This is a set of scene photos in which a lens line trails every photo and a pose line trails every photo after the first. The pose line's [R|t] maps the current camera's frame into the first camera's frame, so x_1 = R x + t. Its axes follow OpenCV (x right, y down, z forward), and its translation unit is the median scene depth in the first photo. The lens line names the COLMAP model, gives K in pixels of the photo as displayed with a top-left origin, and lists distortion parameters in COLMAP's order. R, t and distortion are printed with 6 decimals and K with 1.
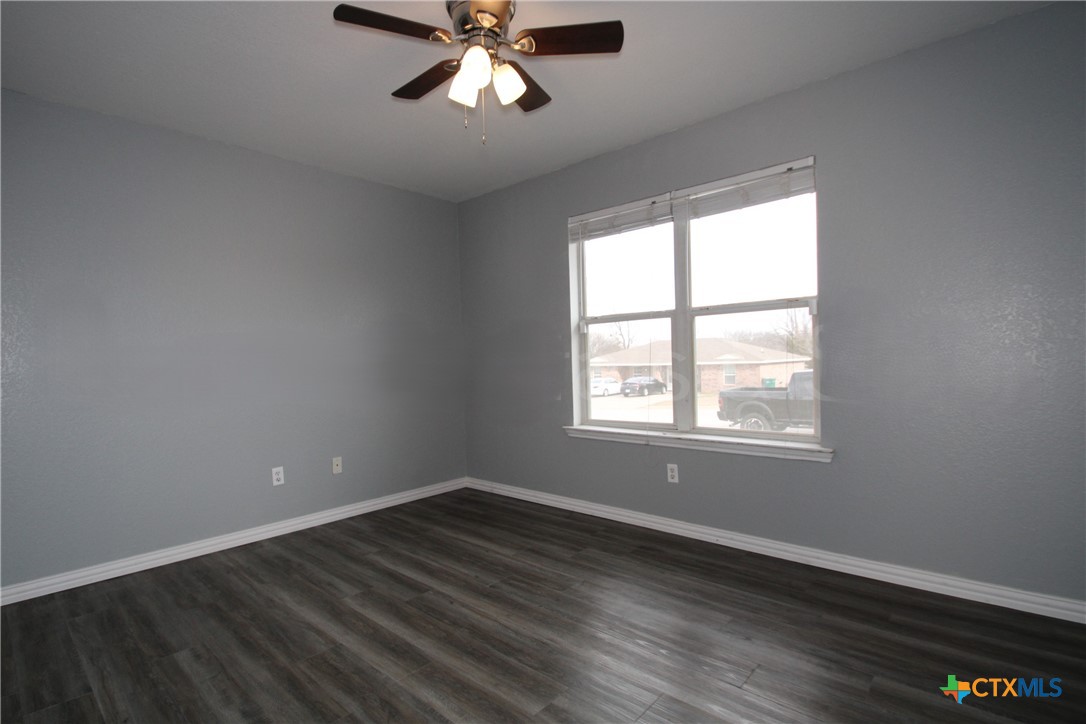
lens RADIAL K [[503.3, 0, 546.4], [0, 503.3, 356.7], [0, 0, 1]] dist [-0.014208, -0.002967]
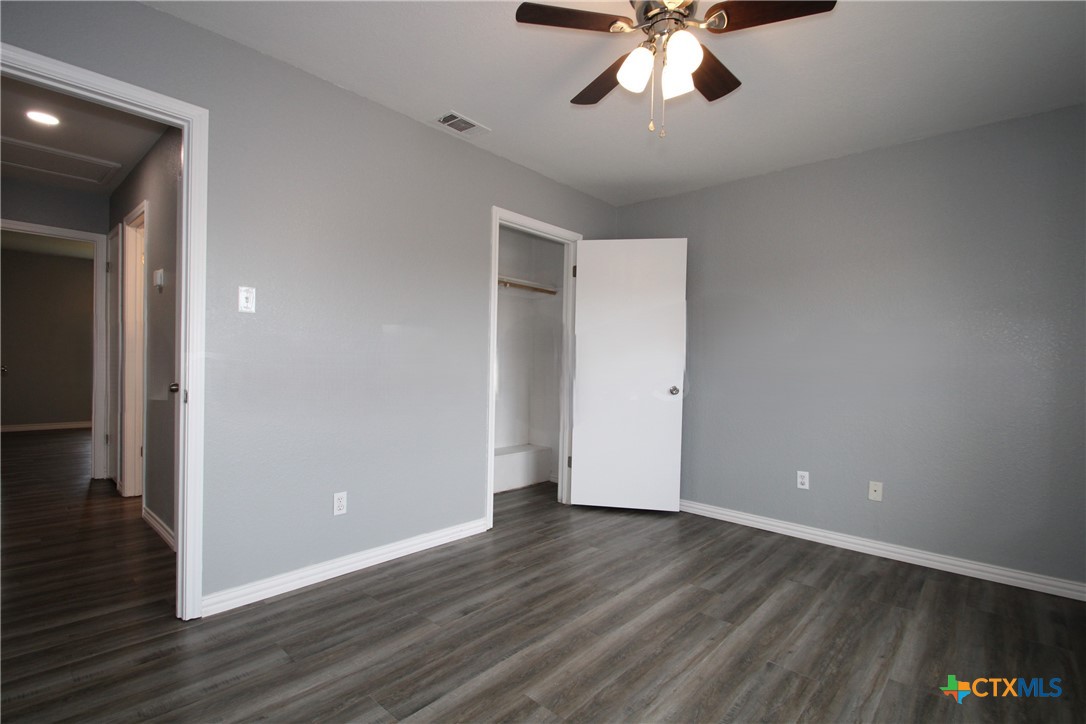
lens RADIAL K [[503.3, 0, 546.3], [0, 503.3, 367.9], [0, 0, 1]] dist [-0.014208, -0.002967]
pose [[0.000157, 0.037161, -0.999309, 0.577824], [-0.017051, 0.999164, 0.037153, -0.025811], [0.999855, 0.017034, 0.000791, 0.565529]]
